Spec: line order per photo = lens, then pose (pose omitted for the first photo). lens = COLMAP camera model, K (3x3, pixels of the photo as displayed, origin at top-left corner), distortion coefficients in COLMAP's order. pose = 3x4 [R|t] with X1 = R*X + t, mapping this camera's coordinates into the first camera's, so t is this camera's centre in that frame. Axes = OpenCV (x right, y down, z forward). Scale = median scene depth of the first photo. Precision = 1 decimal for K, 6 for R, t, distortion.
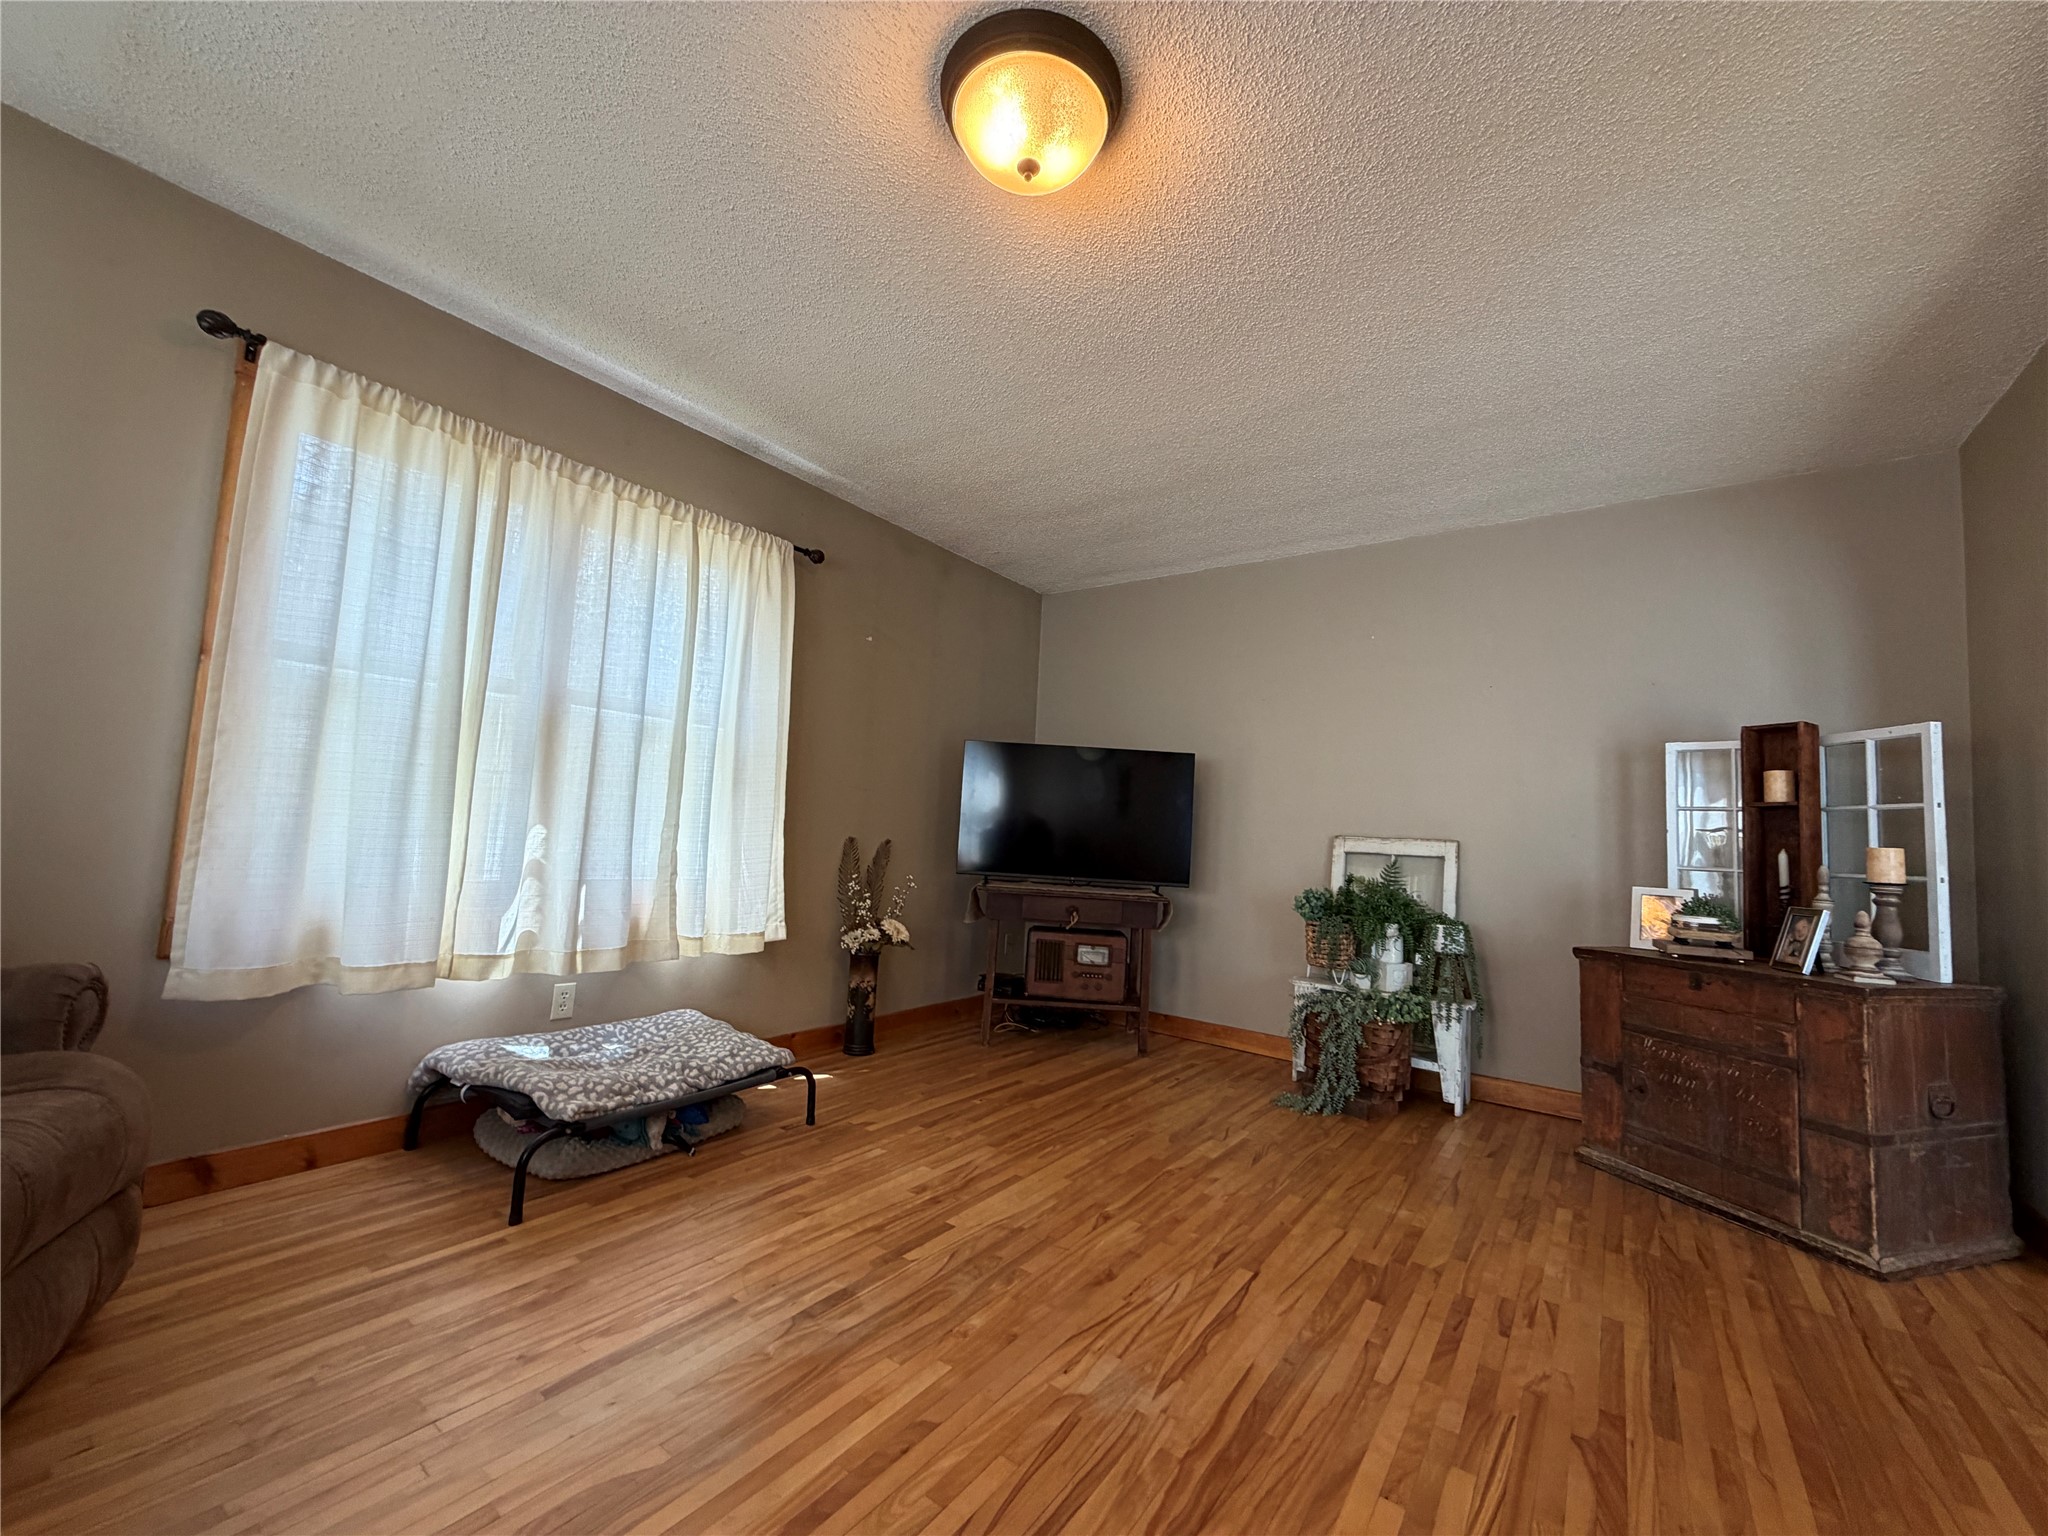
lens RADIAL K [[813.6, 0, 1016.4], [0, 813.6, 771.1], [0, 0, 1]] dist [-0.000226, -0.000305]
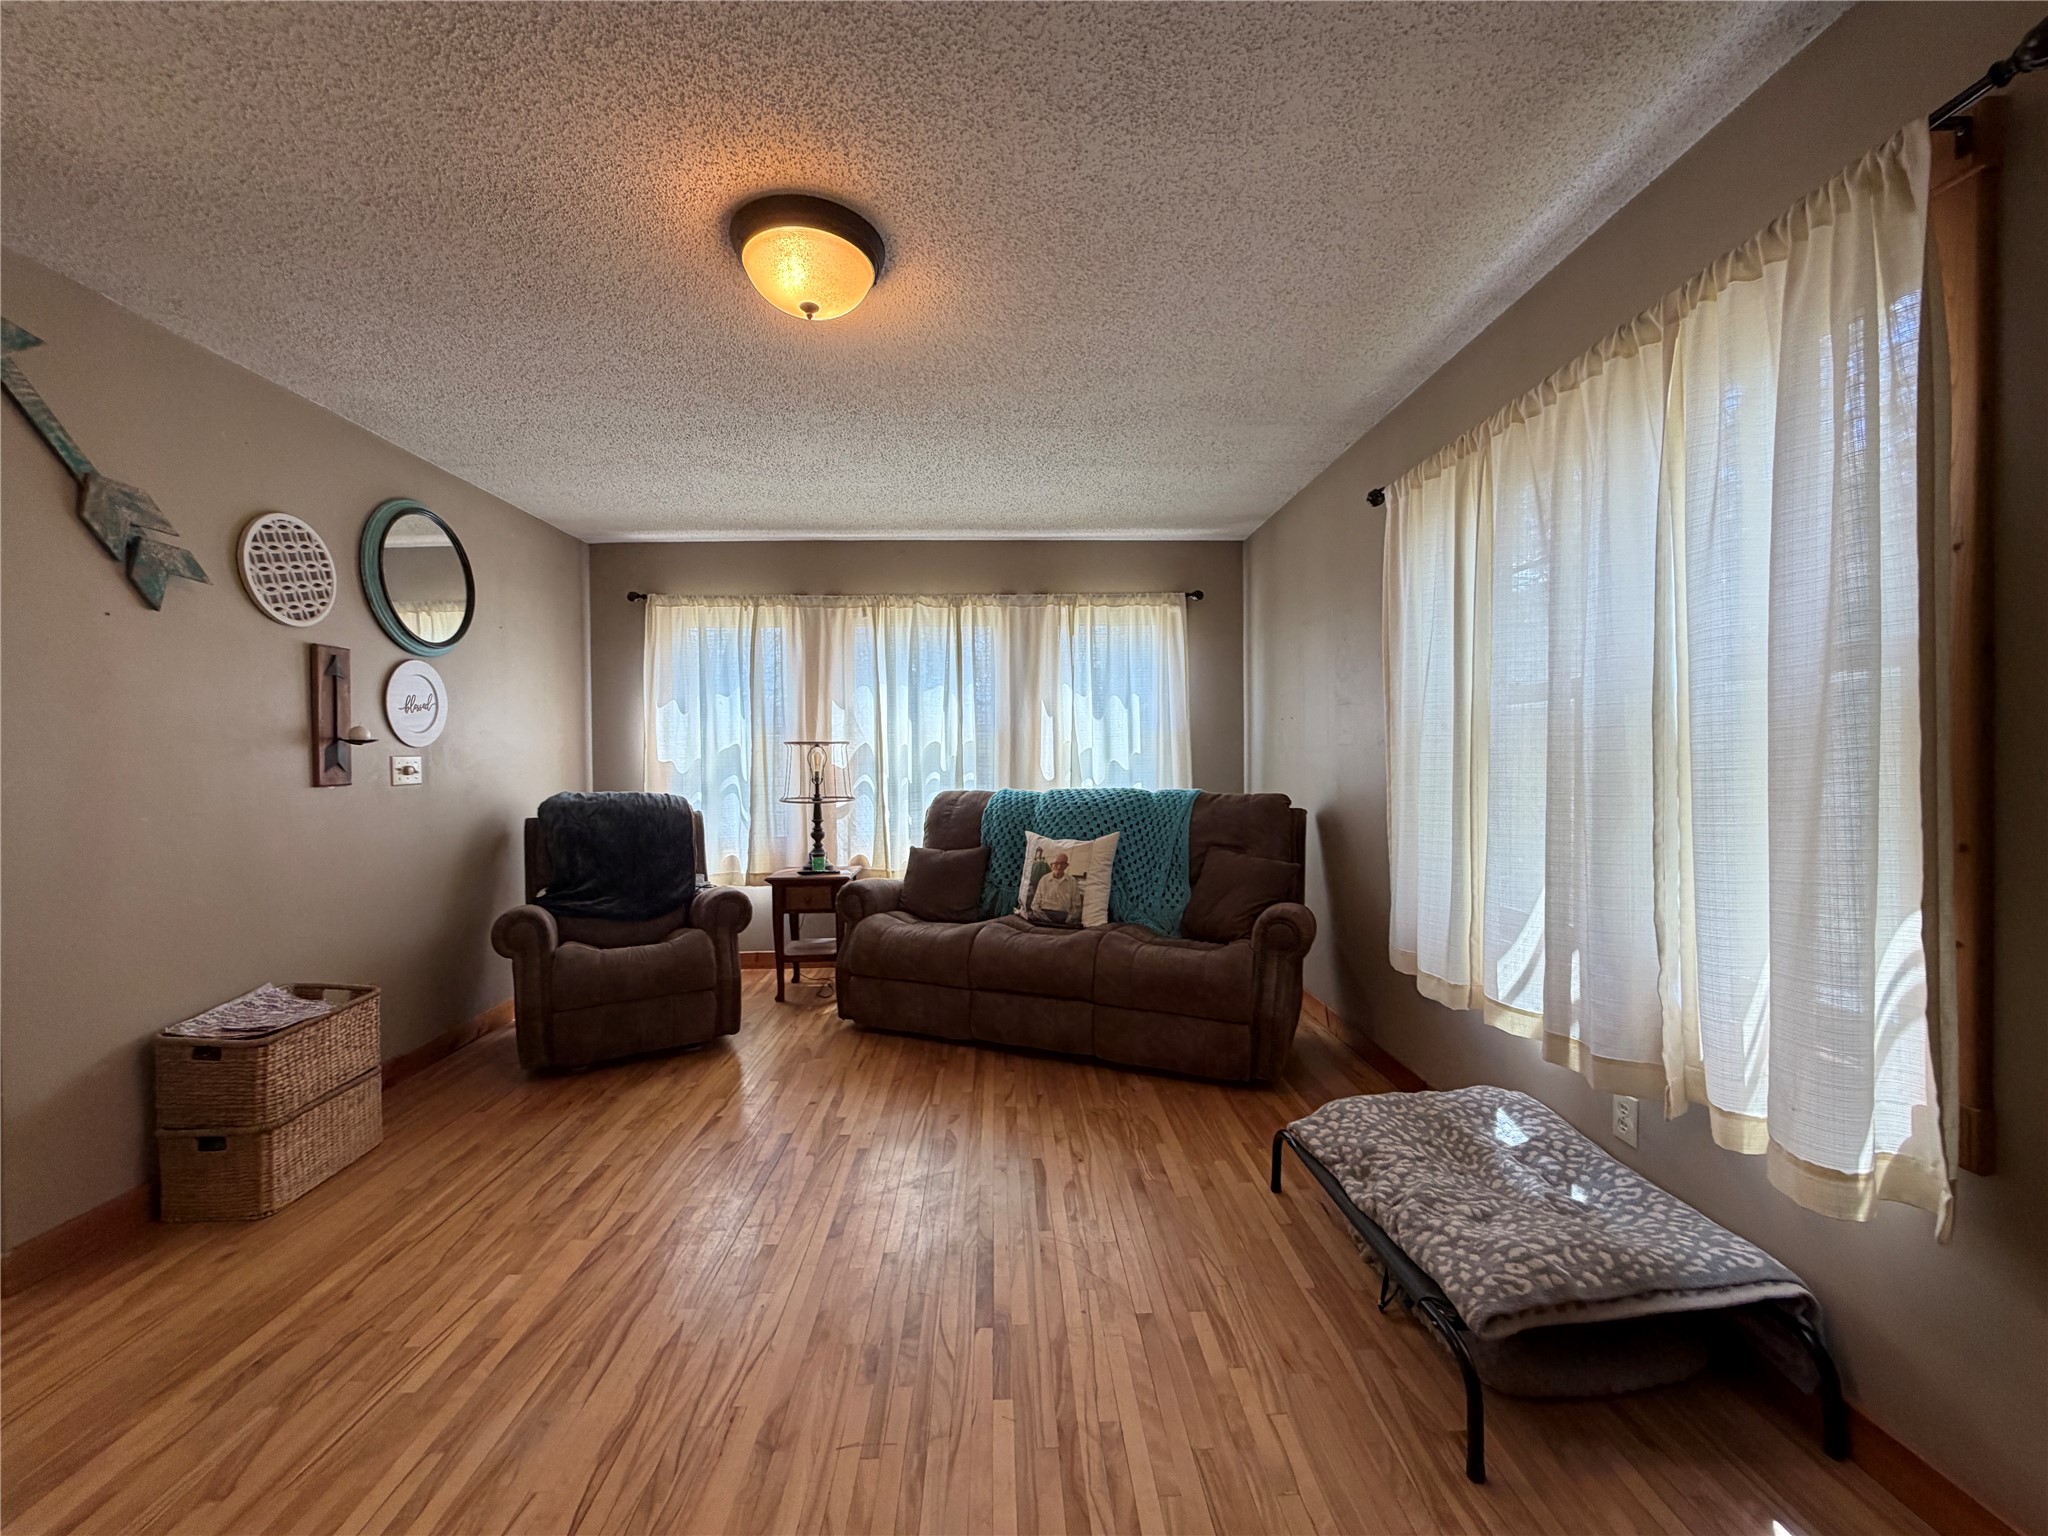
lens RADIAL K [[813.6, 0, 1025.6], [0, 813.6, 770.4], [0, 0, 1]] dist [-0.000226, -0.000305]
pose [[-0.785399, -0.030270, -0.618250, 0.309616], [0.021406, 0.996878, -0.076002, 0.028013], [0.618620, -0.072926, -0.782299, 1.324739]]
